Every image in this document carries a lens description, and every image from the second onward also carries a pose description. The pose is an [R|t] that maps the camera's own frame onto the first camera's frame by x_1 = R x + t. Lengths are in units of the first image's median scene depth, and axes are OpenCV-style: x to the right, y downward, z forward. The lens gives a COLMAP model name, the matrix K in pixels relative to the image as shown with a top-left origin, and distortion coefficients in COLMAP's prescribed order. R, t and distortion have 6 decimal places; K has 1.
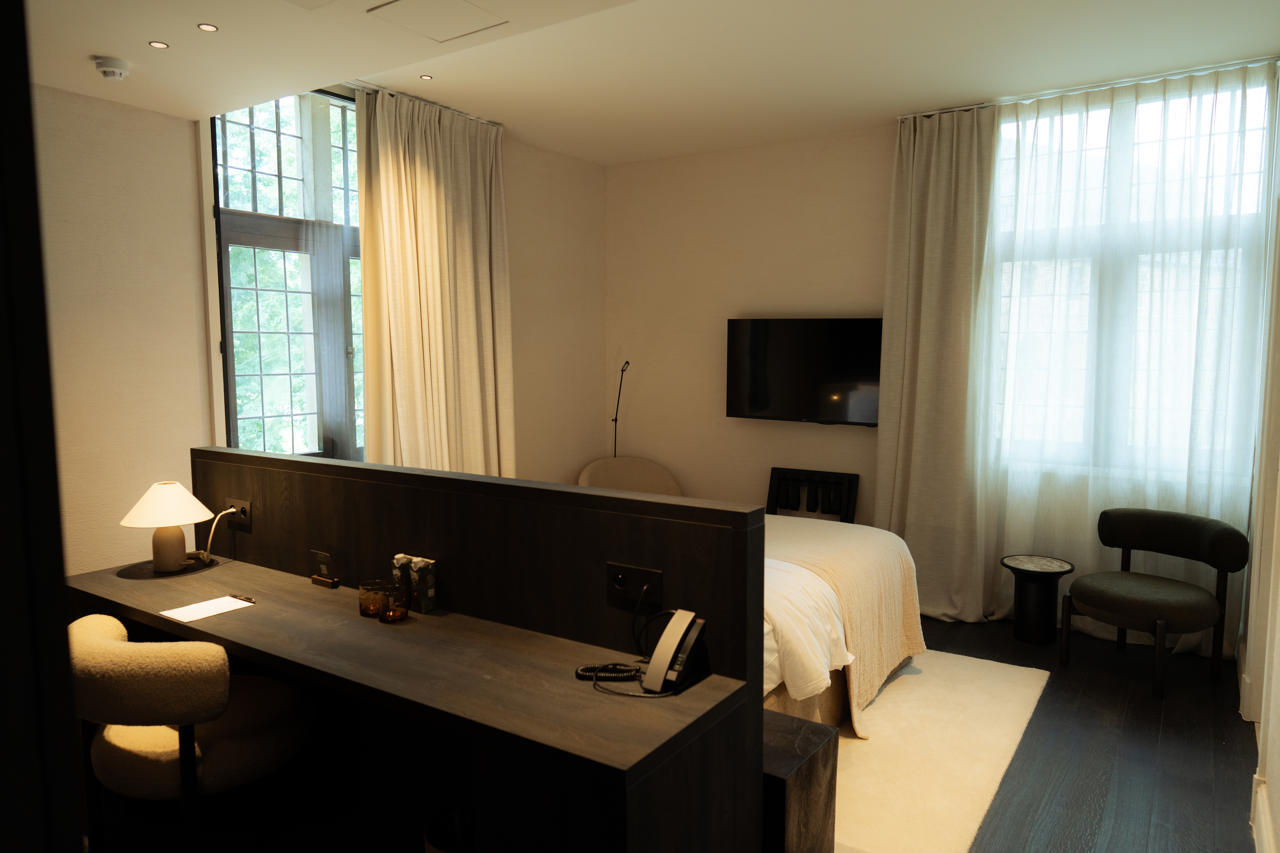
lens RADIAL K [[849.0, 0, 629.3], [0, 849.0, 433.0], [0, 0, 1]] dist [-0.001891, 0.000908]
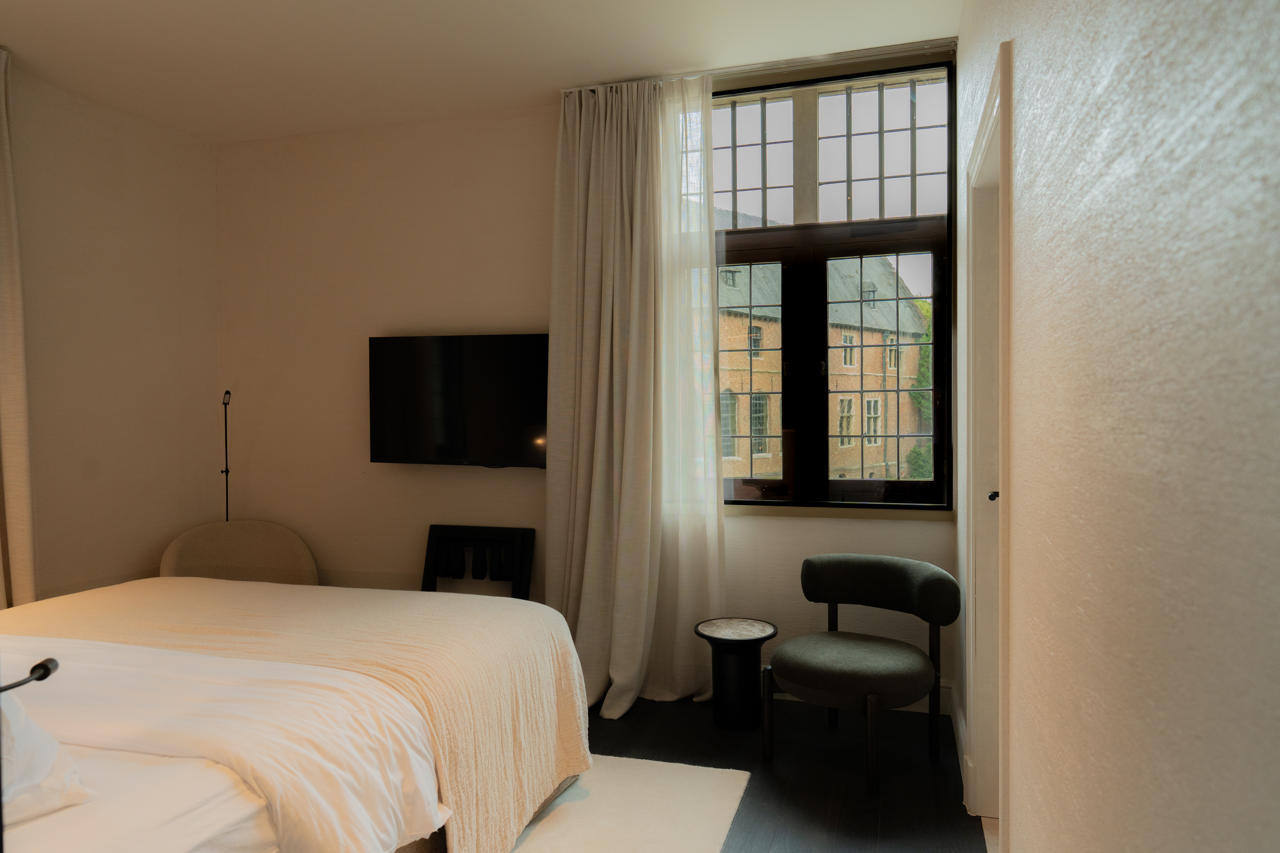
lens RADIAL K [[849.0, 0, 629.3], [0, 849.0, 433.0], [0, 0, 1]] dist [-0.001891, 0.000908]
pose [[0.960700, -0.014608, 0.277206, 0.164004], [0.034202, 0.997235, -0.065980, 0.017618], [-0.275475, 0.072868, 0.958542, 0.241953]]
